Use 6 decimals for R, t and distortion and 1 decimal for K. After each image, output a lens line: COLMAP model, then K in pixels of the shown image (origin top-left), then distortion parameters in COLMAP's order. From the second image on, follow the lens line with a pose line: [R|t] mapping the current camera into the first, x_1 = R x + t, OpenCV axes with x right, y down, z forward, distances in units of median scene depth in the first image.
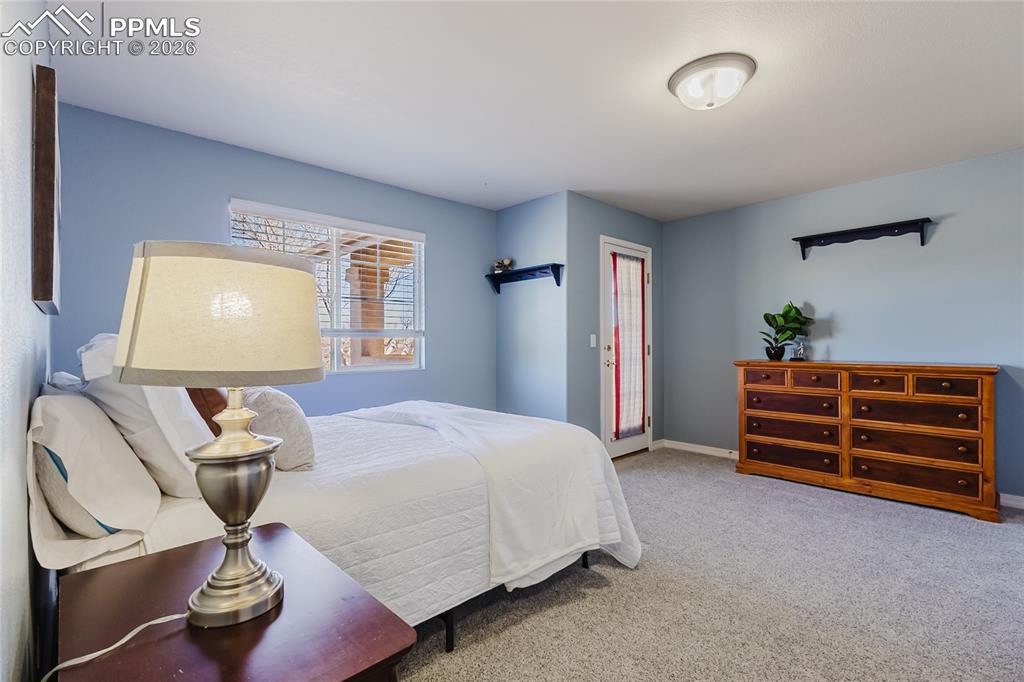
lens RADIAL K [[468.4, 0, 510.6], [0, 468.4, 342.2], [0, 0, 1]] dist [0.002784, 0.000252]
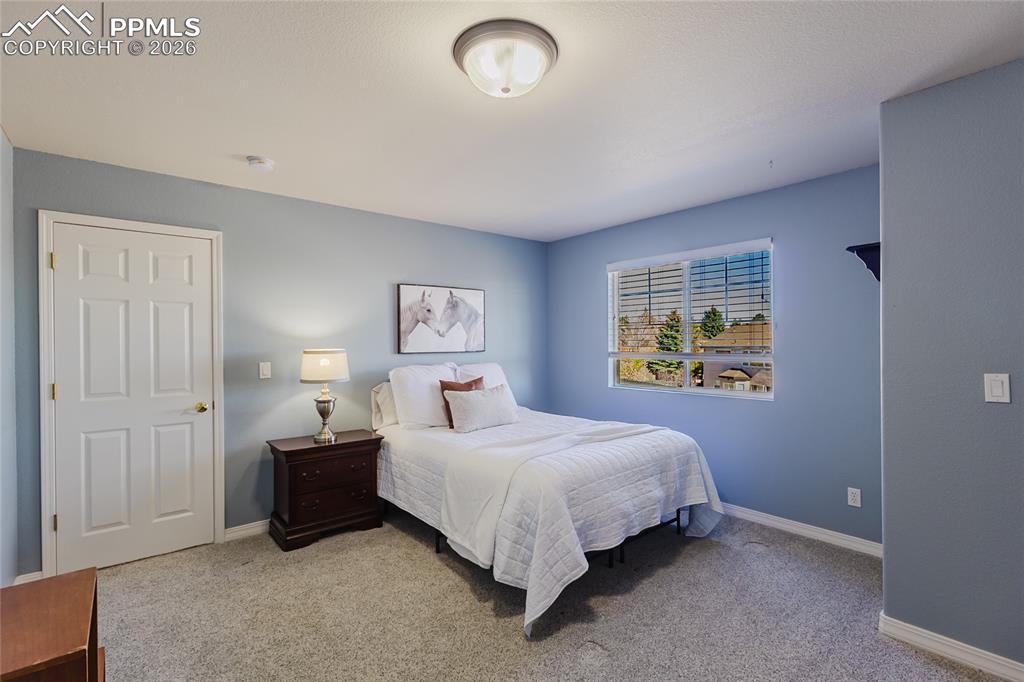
lens RADIAL K [[468.4, 0, 510.6], [0, 468.4, 342.2], [0, 0, 1]] dist [0.002784, 0.000252]
pose [[-0.071758, 0.004510, -0.997412, 1.335793], [0.005539, 0.999976, 0.004123, -0.104004], [0.997407, -0.005229, -0.071781, 1.189942]]
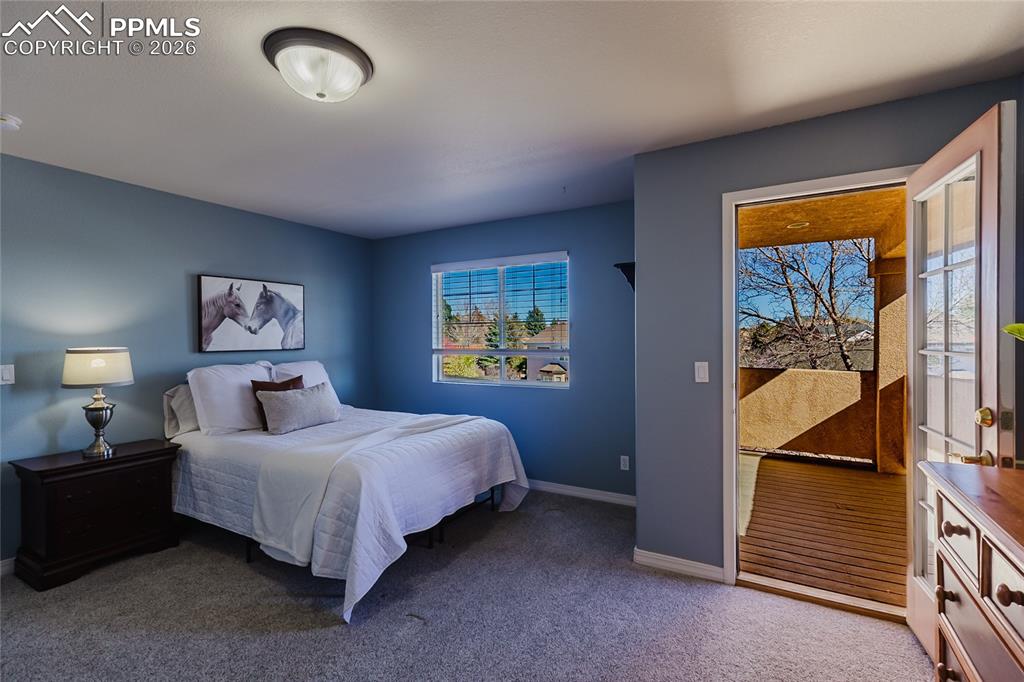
lens RADIAL K [[468.4, 0, 510.6], [0, 468.4, 342.2], [0, 0, 1]] dist [0.002784, 0.000252]
pose [[0.277425, 0.009809, -0.960697, 1.432861], [0.004086, 0.999927, 0.011390, -0.103941], [0.960739, -0.007085, 0.277364, 1.216713]]
